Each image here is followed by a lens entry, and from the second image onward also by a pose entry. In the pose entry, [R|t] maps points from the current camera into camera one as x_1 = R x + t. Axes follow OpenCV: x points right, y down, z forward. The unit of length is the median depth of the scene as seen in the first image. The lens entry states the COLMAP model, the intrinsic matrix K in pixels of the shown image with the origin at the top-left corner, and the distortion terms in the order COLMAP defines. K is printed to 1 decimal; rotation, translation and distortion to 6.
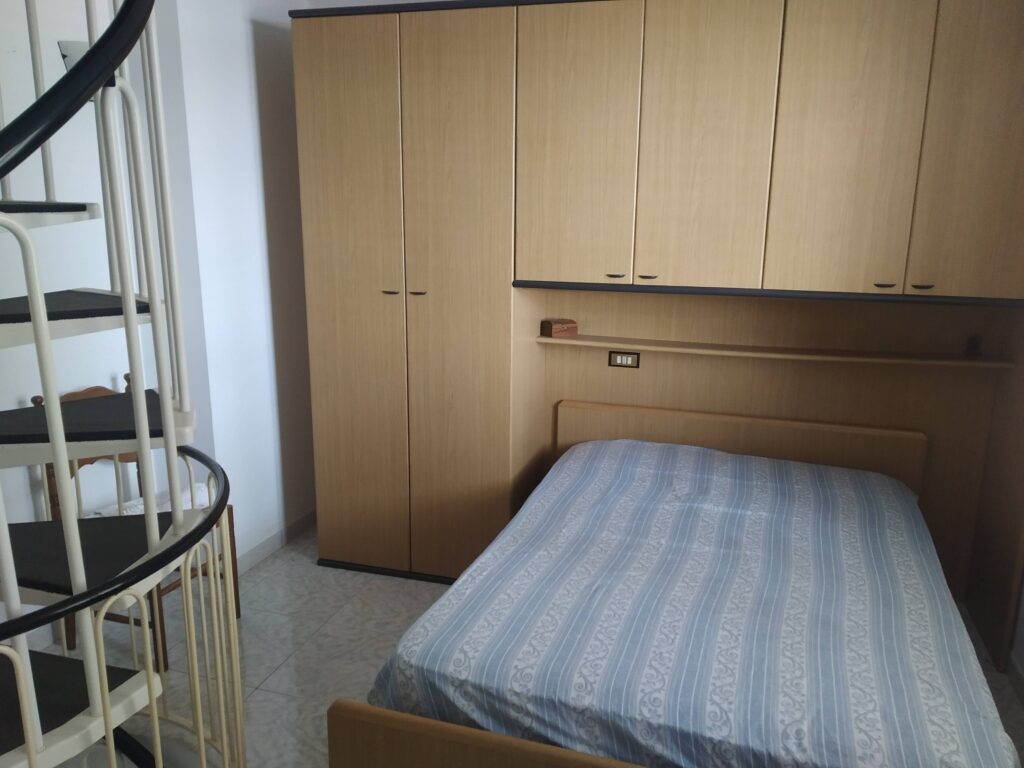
lens RADIAL K [[803.3, 0, 512.9], [0, 803.3, 382.0], [0, 0, 1]] dist [0.032541, -0.037946]
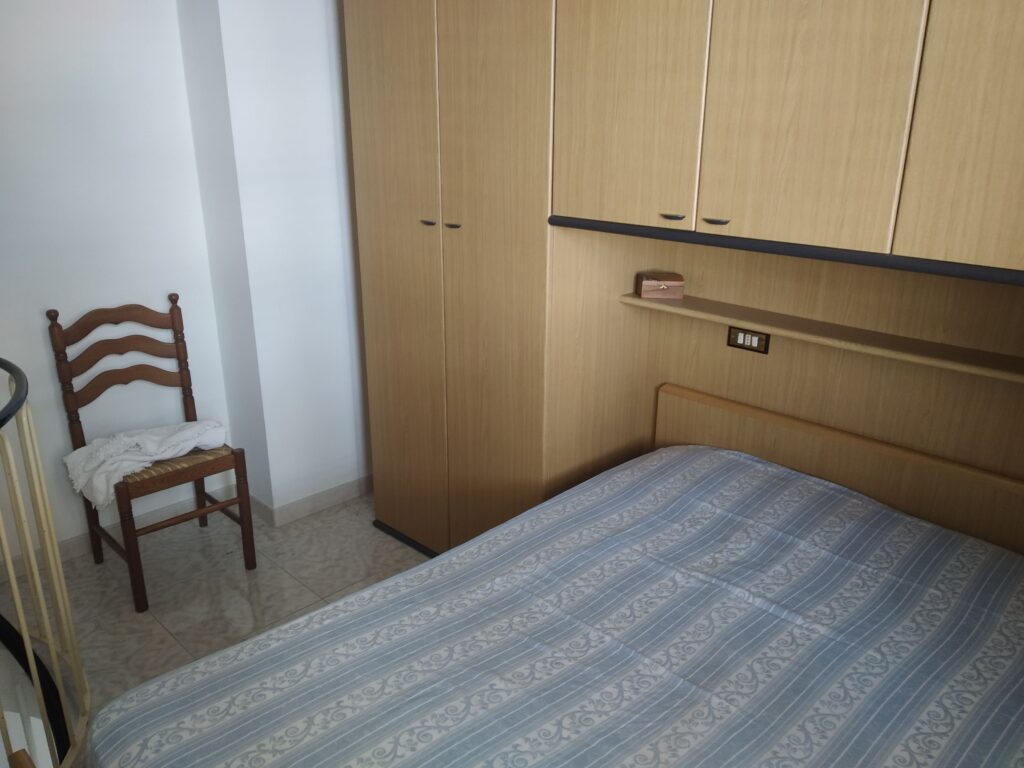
lens RADIAL K [[803.3, 0, 514.8], [0, 803.3, 388.1], [0, 0, 1]] dist [0.032541, -0.037946]
pose [[0.889670, 0.145957, -0.432647, 0.302476], [-0.100264, 0.986855, 0.126746, -0.061541], [0.445459, -0.069383, 0.892610, 0.326131]]
